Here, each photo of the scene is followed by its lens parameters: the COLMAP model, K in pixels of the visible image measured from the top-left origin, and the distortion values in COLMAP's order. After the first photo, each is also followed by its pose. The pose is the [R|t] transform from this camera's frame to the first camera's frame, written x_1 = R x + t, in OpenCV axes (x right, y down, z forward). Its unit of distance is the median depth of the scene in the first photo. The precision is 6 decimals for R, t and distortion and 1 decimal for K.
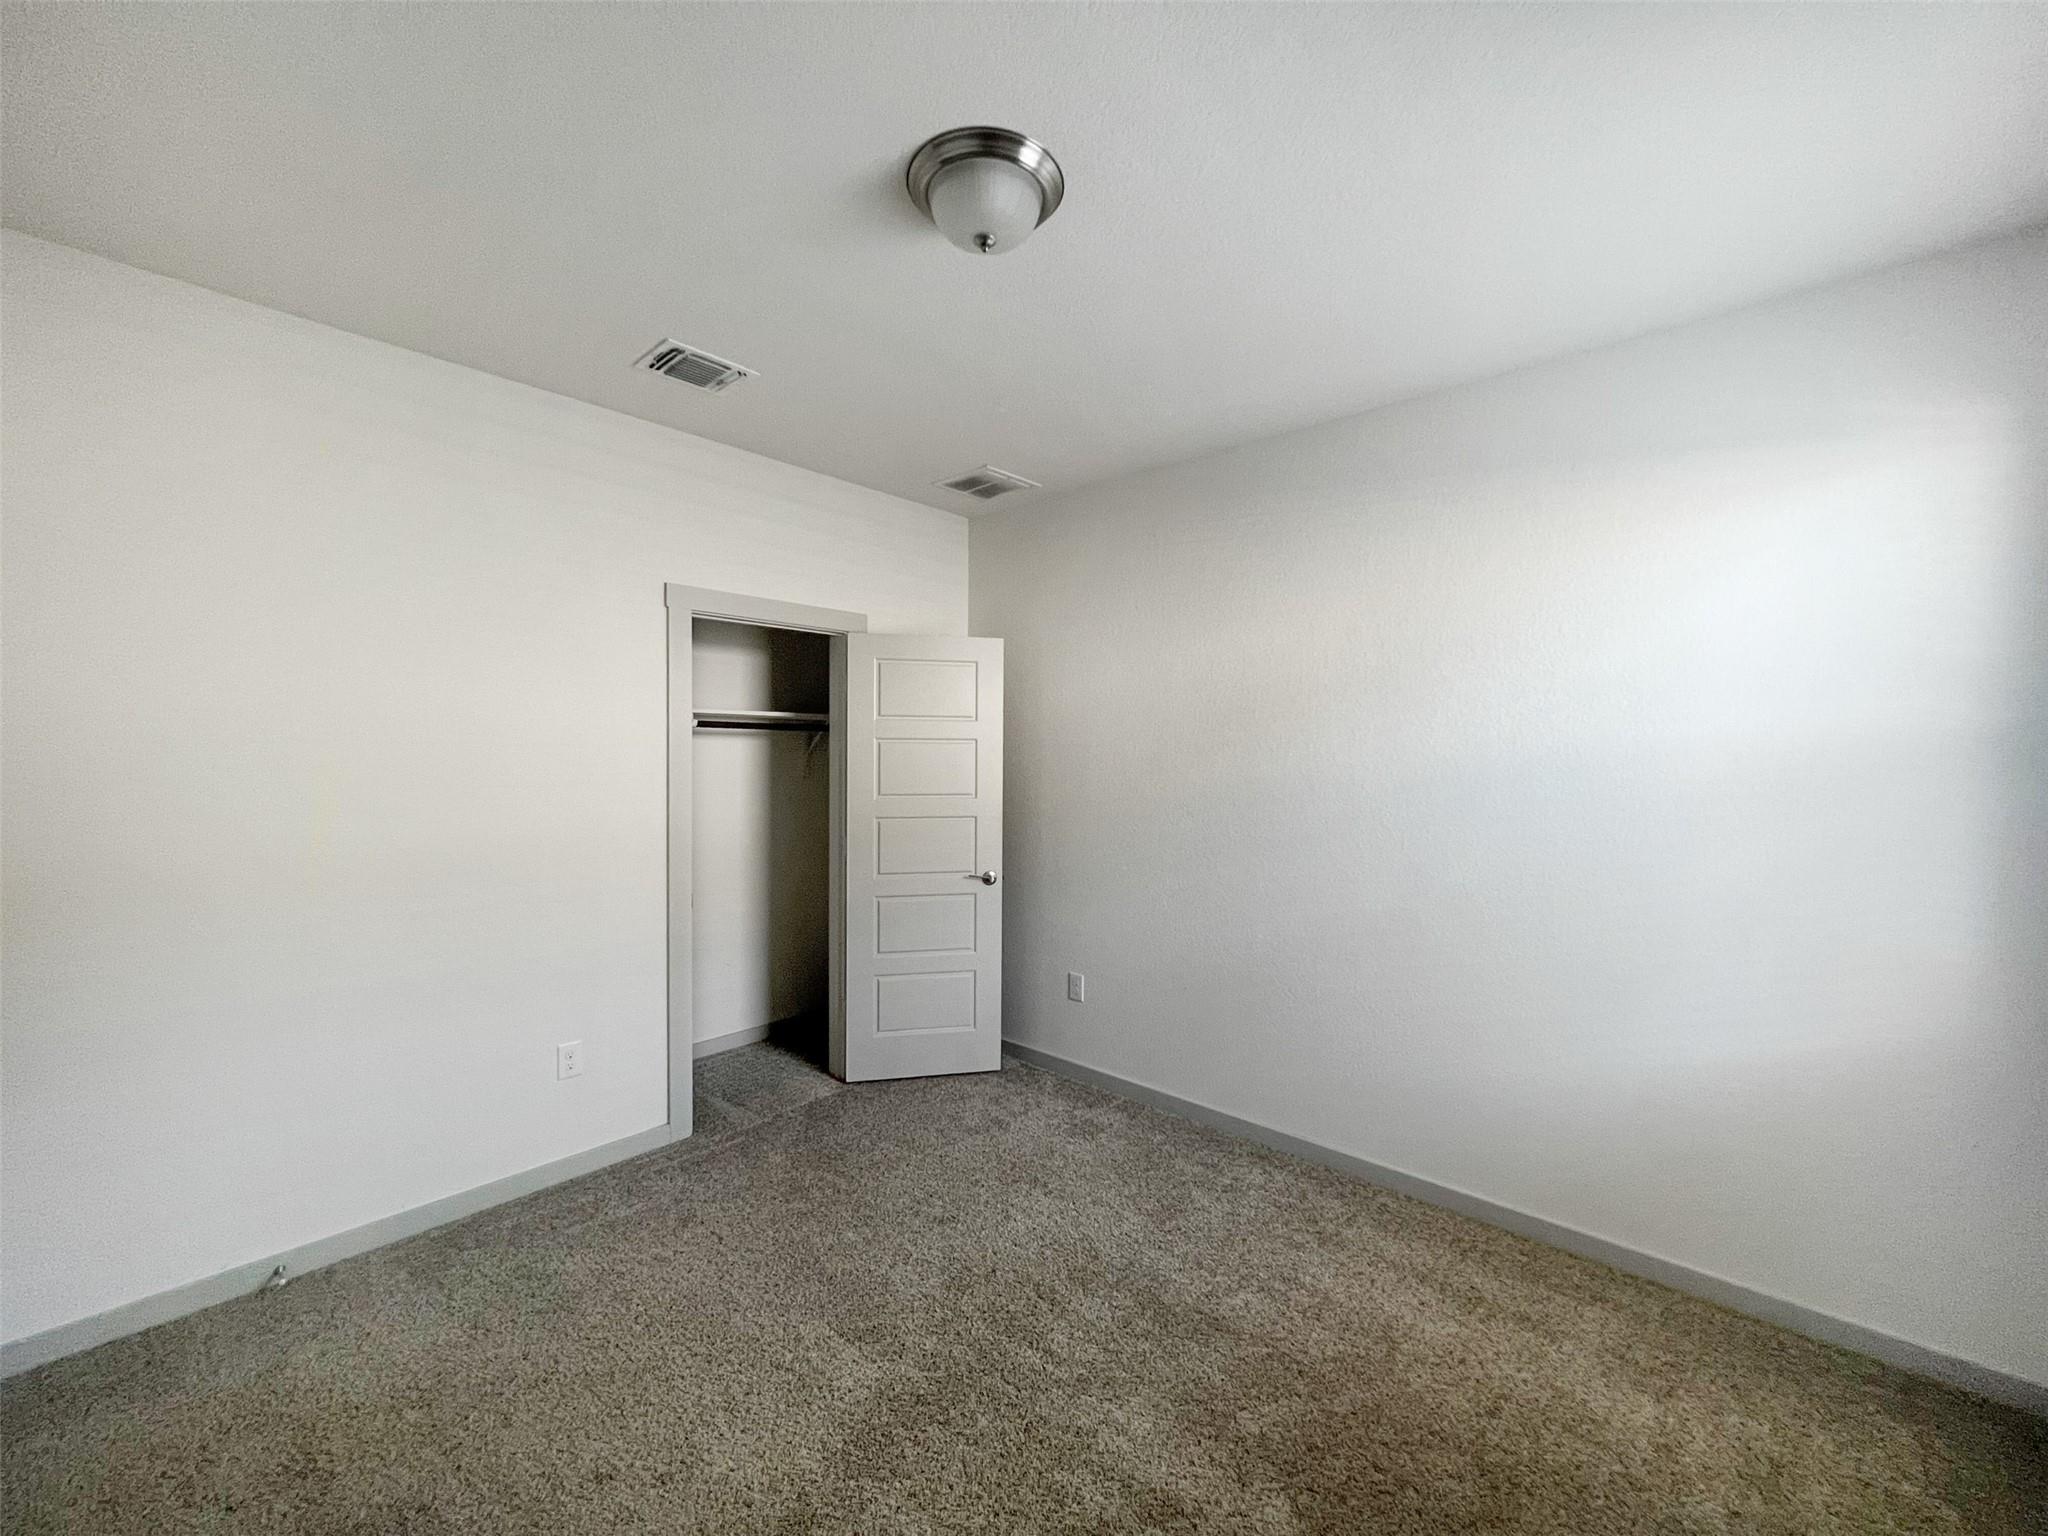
lens RADIAL K [[811.9, 0, 1023.3], [0, 811.9, 765.8], [0, 0, 1]] dist [-0.000088, -0.000019]
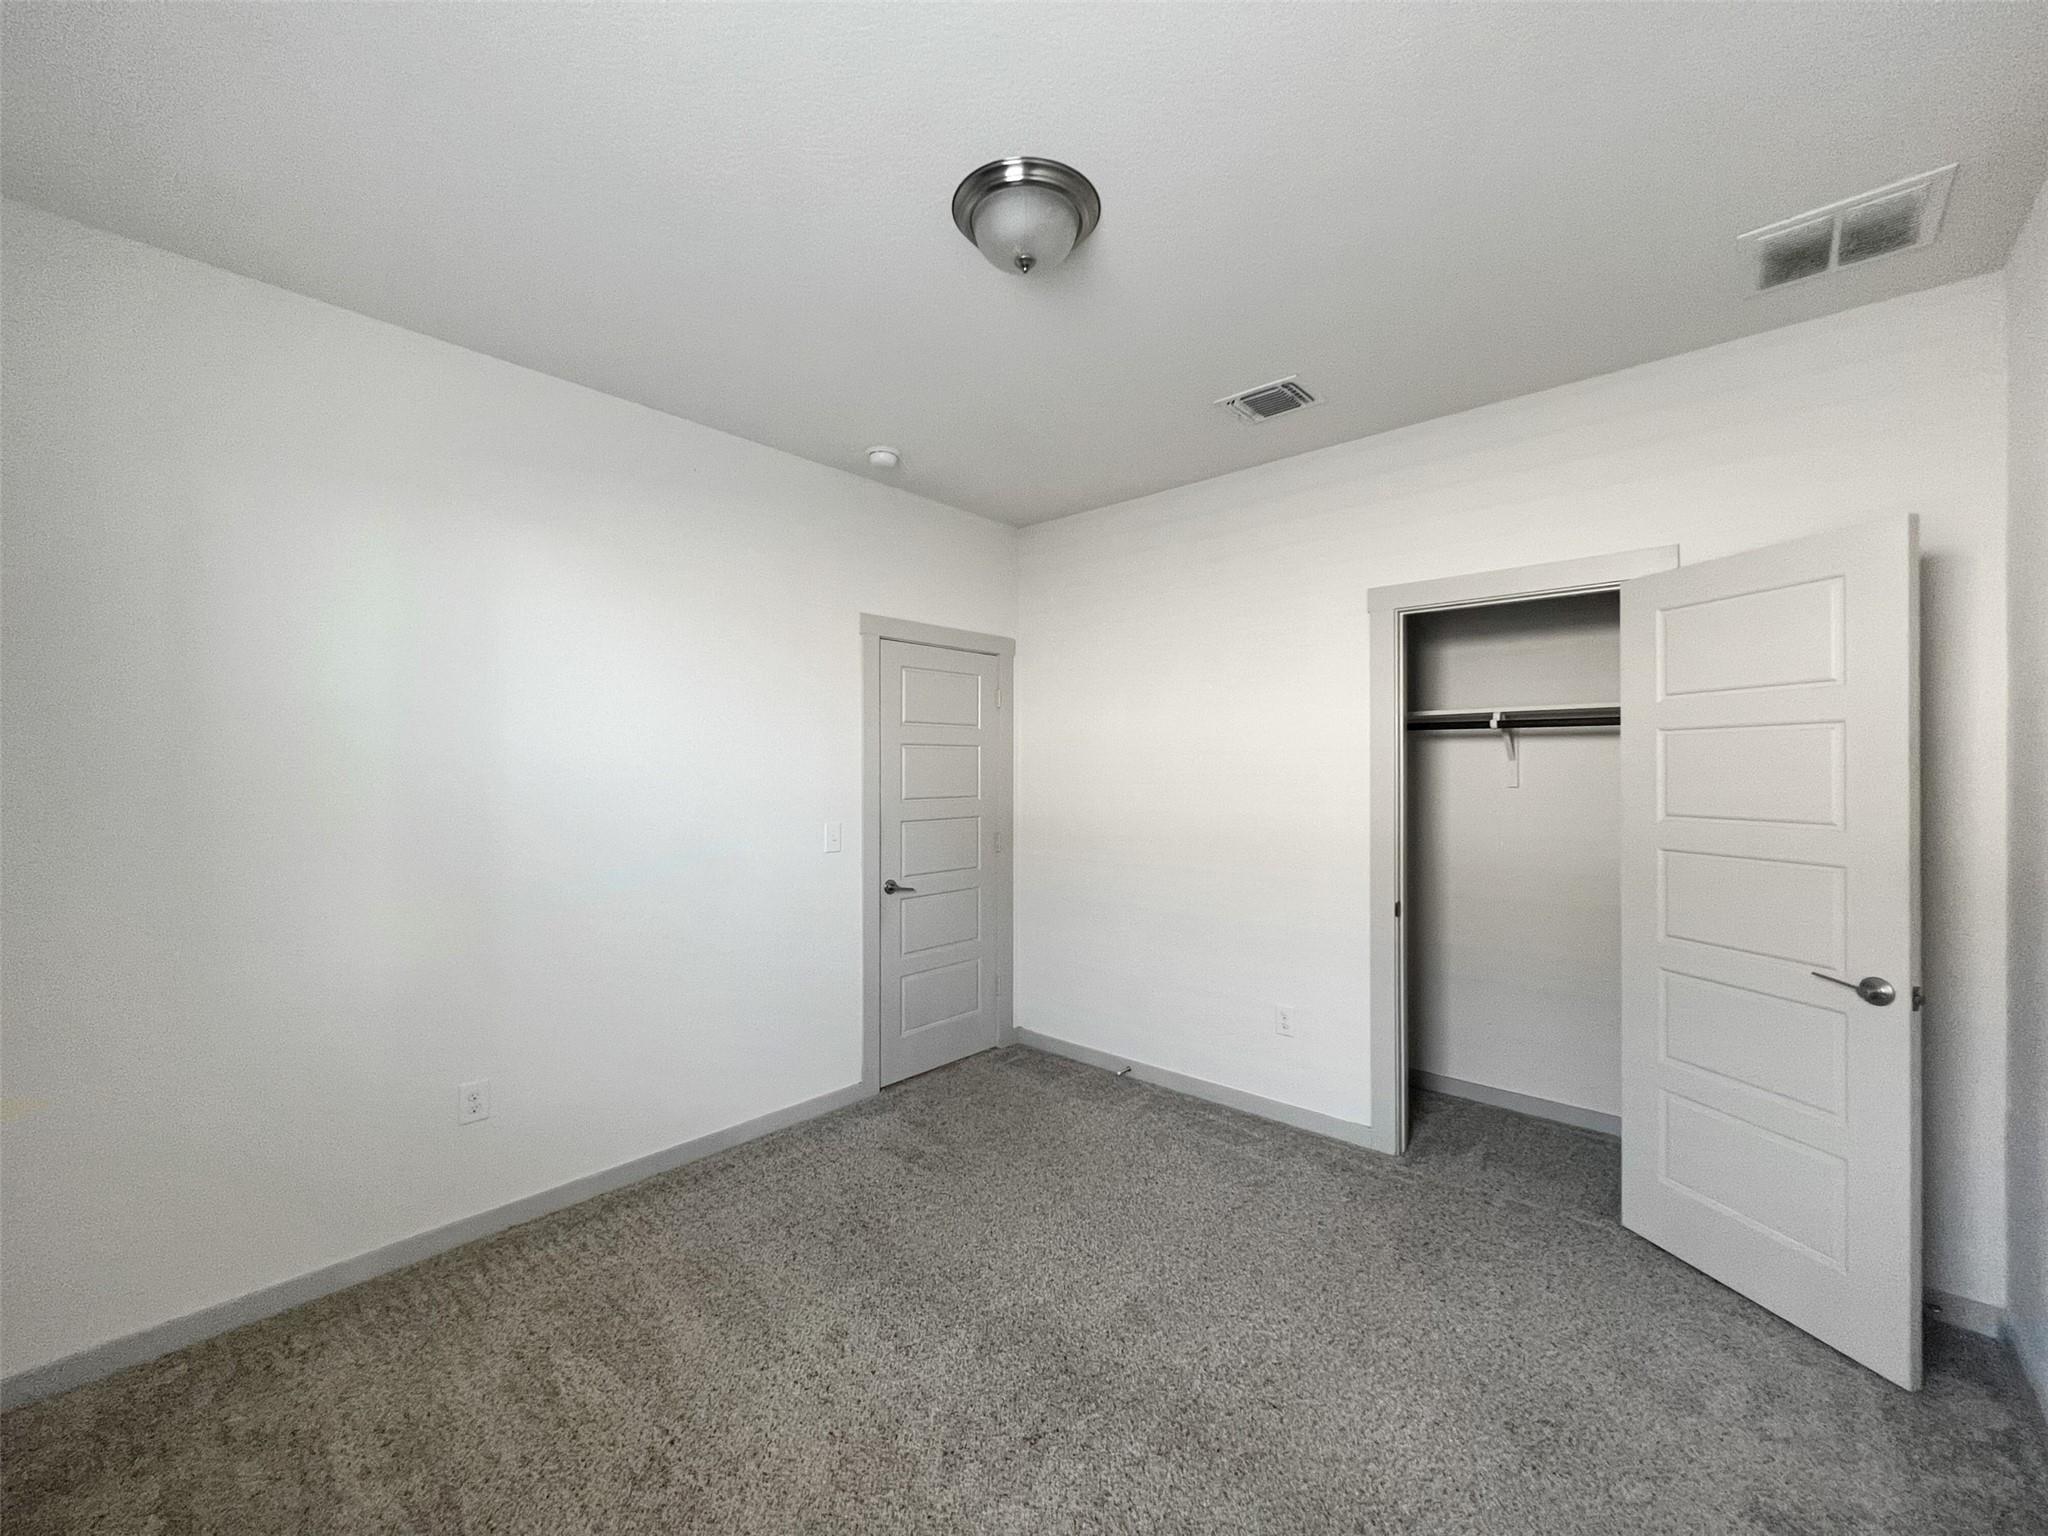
lens RADIAL K [[811.9, 0, 1018.3], [0, 811.9, 768.6], [0, 0, 1]] dist [-0.000088, -0.000019]
pose [[0.008988, -0.004688, -0.999949, 0.586654], [-0.008501, 0.999953, -0.004765, 0.006531], [0.999923, 0.008543, 0.008948, 0.575885]]
